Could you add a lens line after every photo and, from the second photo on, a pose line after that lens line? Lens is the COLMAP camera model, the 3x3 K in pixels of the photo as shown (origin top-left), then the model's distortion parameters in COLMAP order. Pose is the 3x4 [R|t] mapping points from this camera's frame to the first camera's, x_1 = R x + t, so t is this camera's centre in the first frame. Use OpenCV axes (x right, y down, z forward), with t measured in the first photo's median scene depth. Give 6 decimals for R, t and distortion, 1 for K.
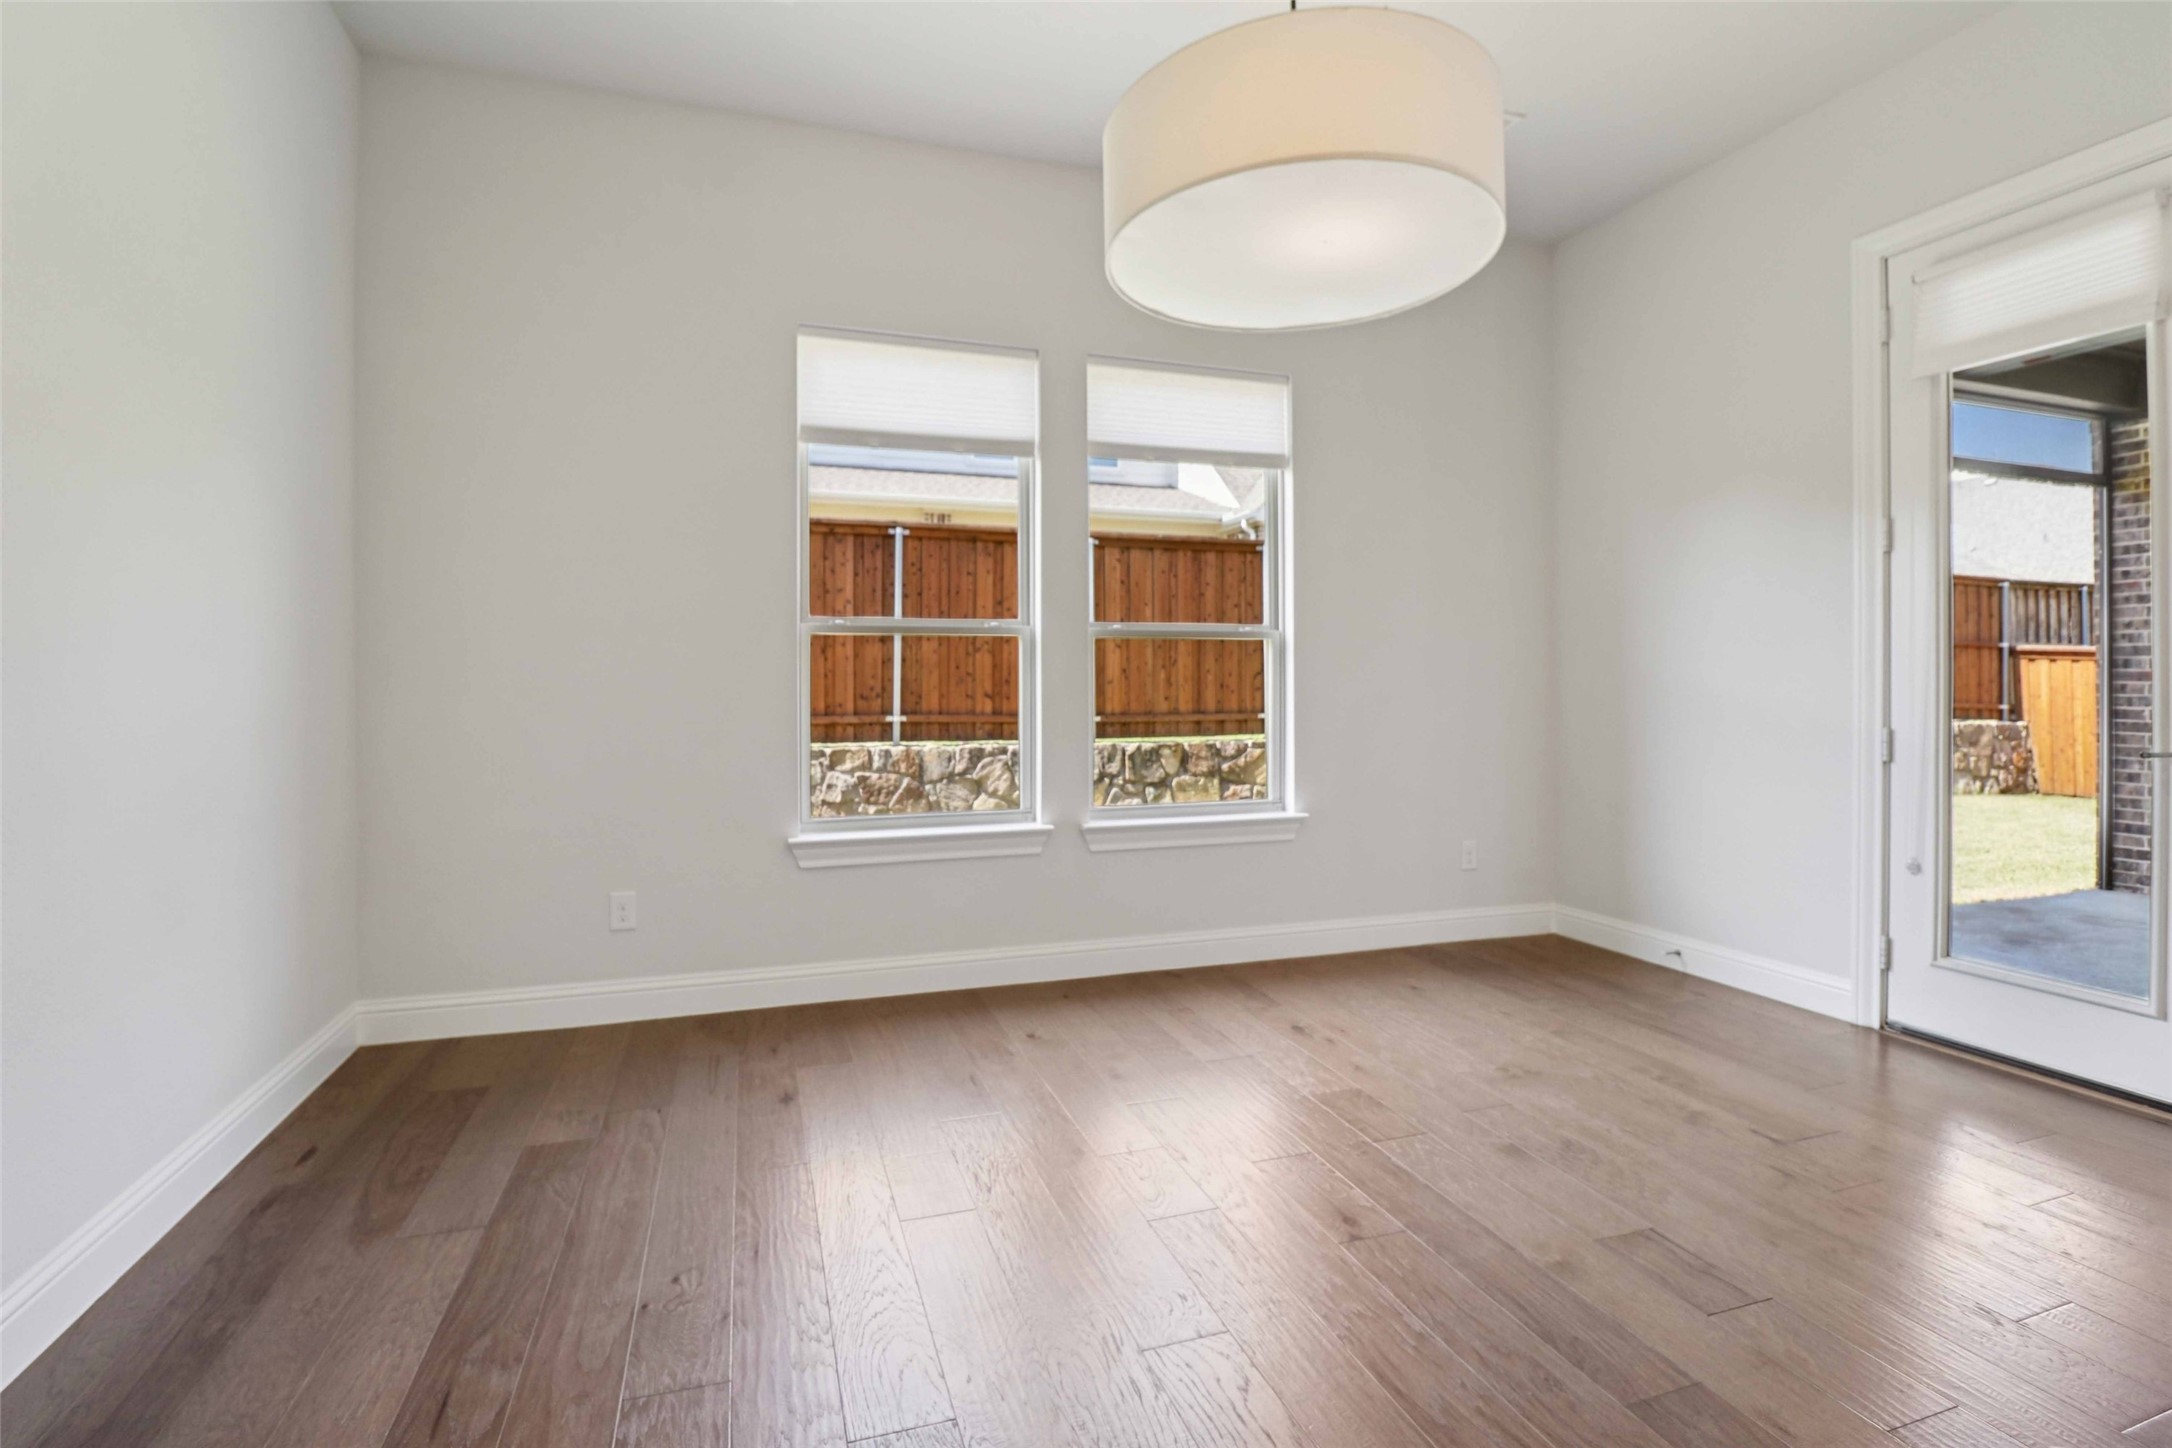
lens RADIAL K [[999.9, 0, 1072.4], [0, 999.9, 680.4], [0, 0, 1]] dist [-0.003068, -0.012881]
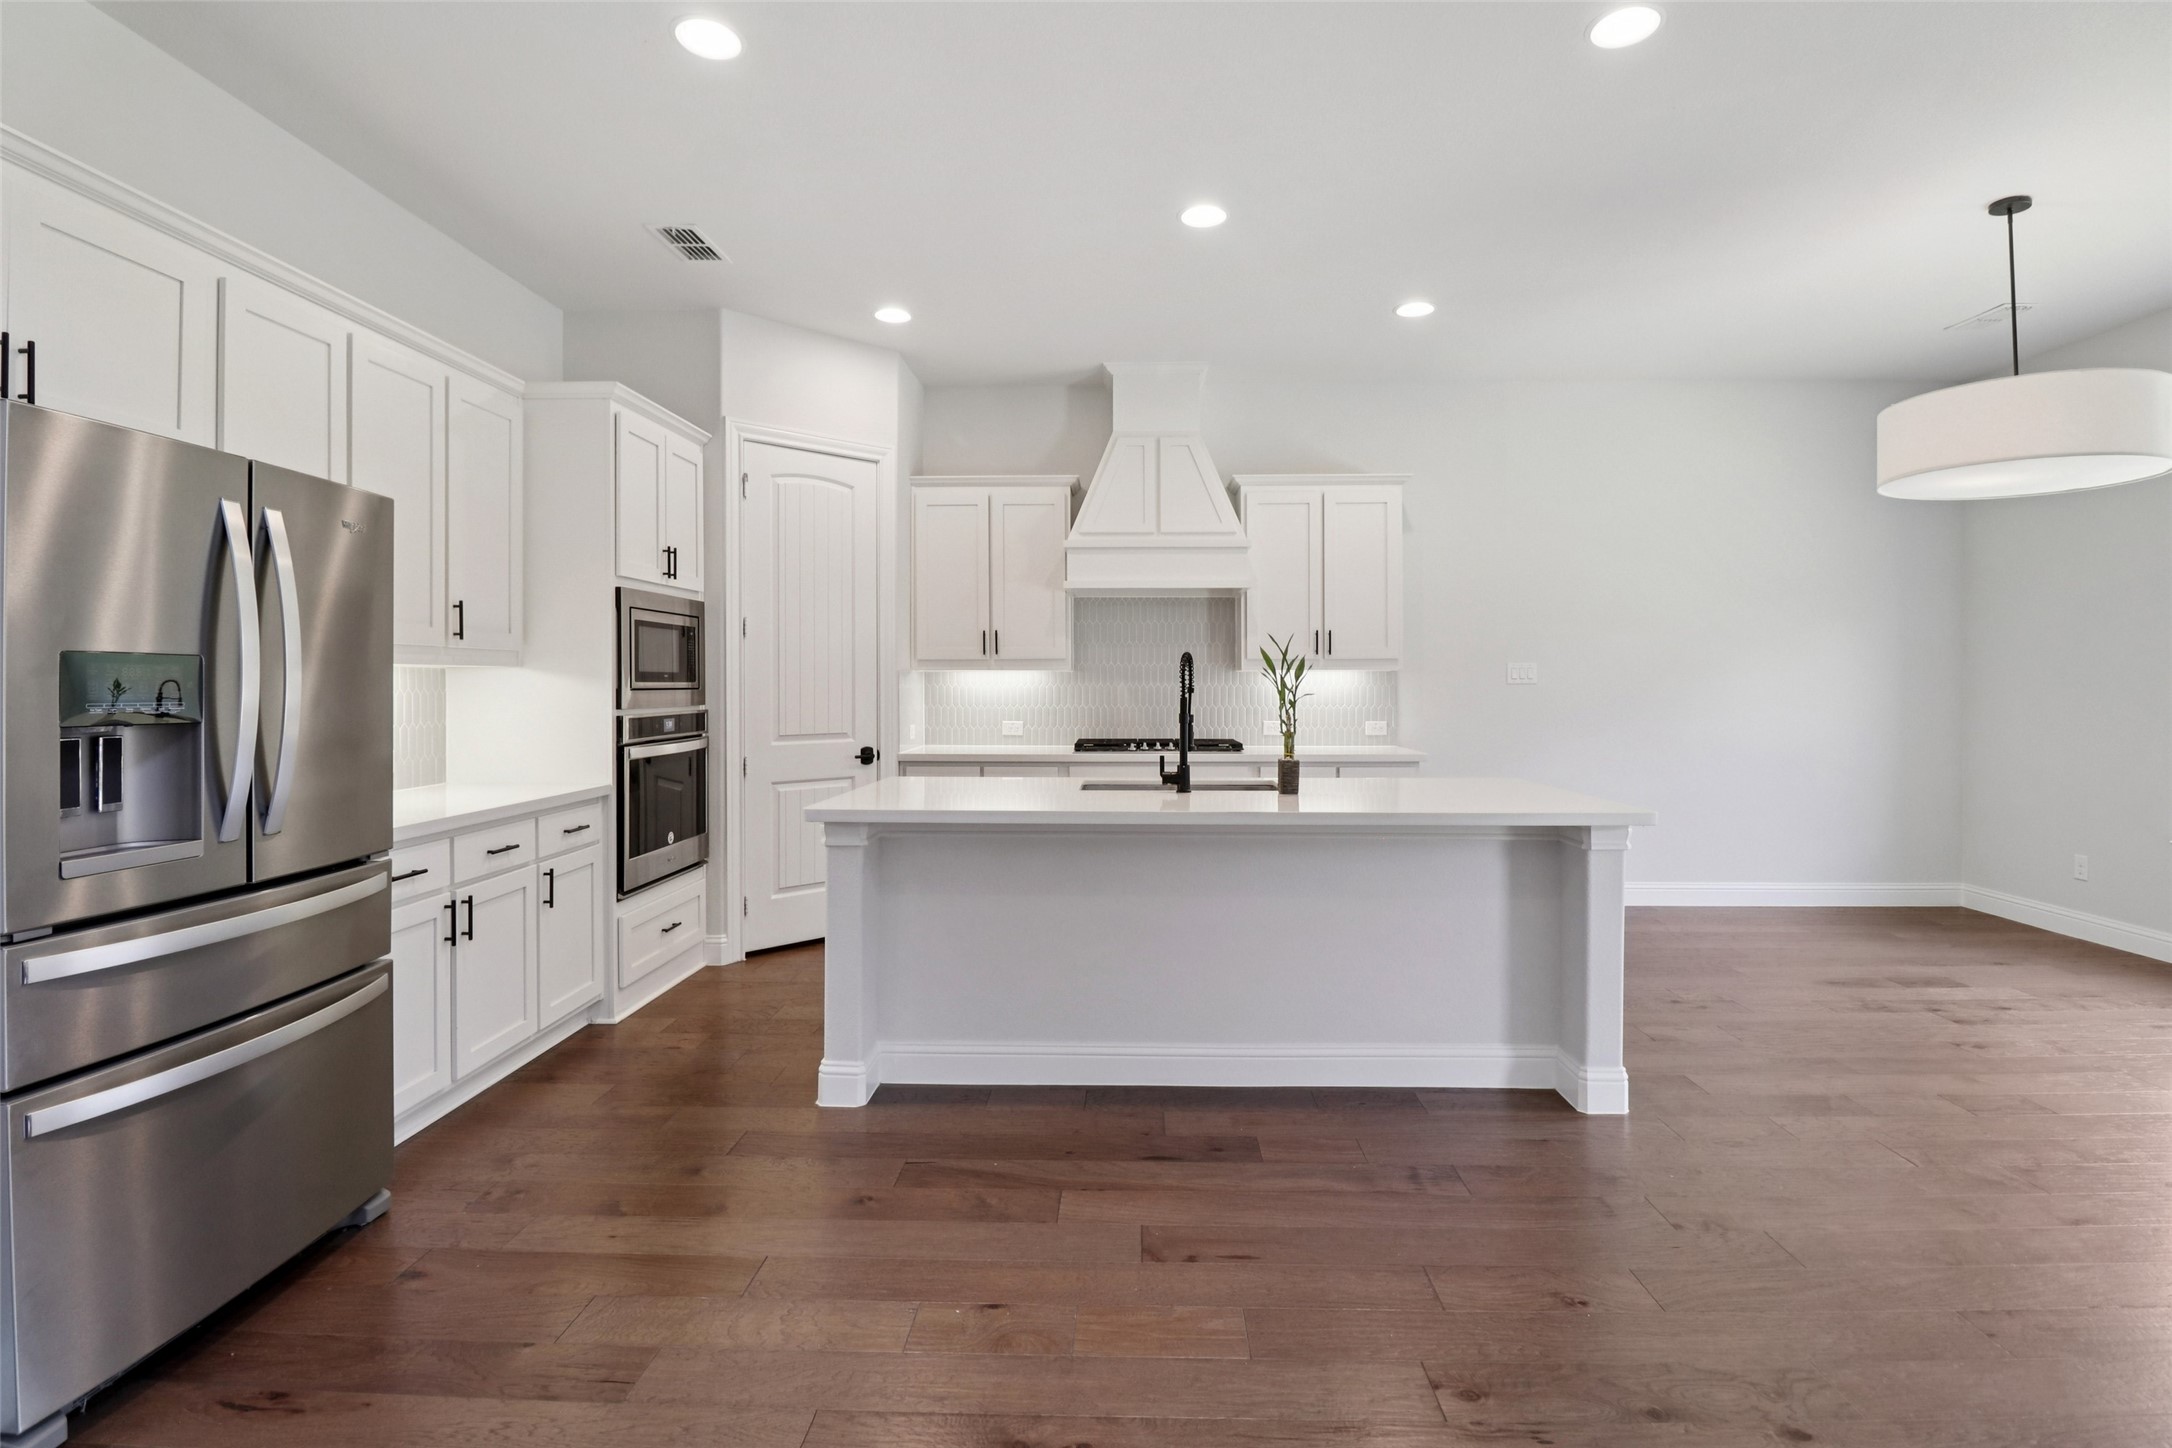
lens RADIAL K [[1014.5, 0, 1117.4], [0, 1014.5, 678.8], [0, 0, 1]] dist [0.003209, -0.015913]
pose [[-0.334963, -0.004308, -0.942222, 1.272882], [0.009455, 0.999924, -0.007933, -0.055322], [0.942184, -0.011566, -0.334897, 0.091265]]
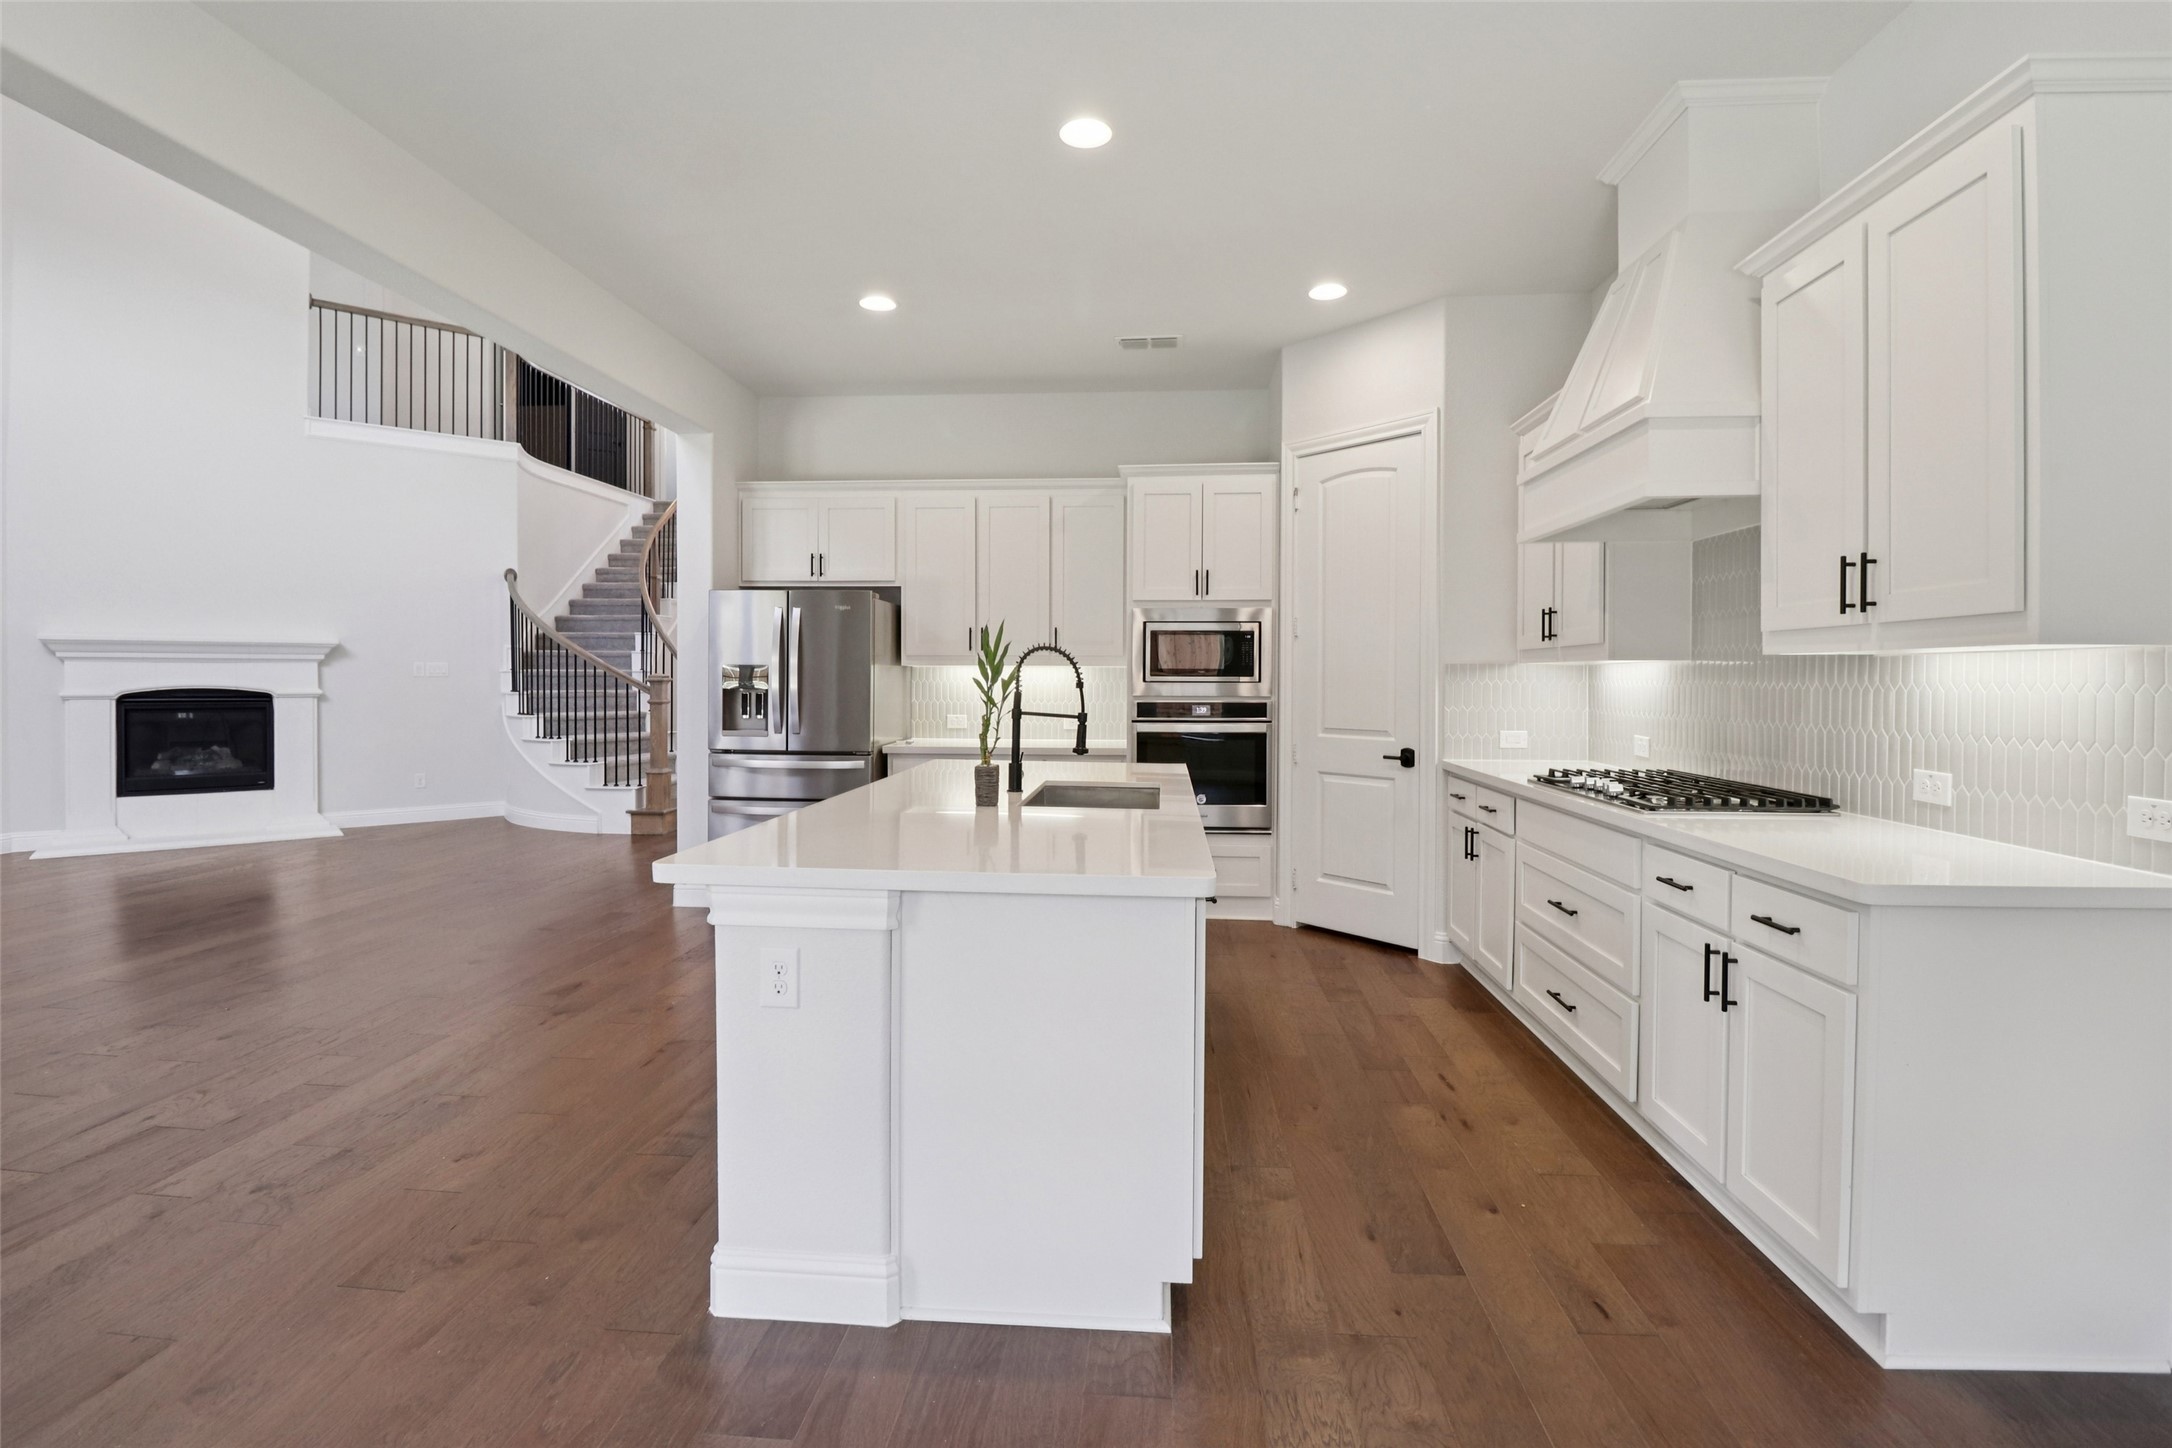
lens RADIAL K [[1016.2, 0, 1083.5], [0, 1016.2, 684.3], [0, 0, 1]] dist [-0.003576, -0.010275]
pose [[-0.917905, -0.008388, 0.396712, -0.009118], [-0.009713, 0.999952, -0.001331, -0.051120], [-0.396681, -0.005075, -0.917942, 0.615298]]
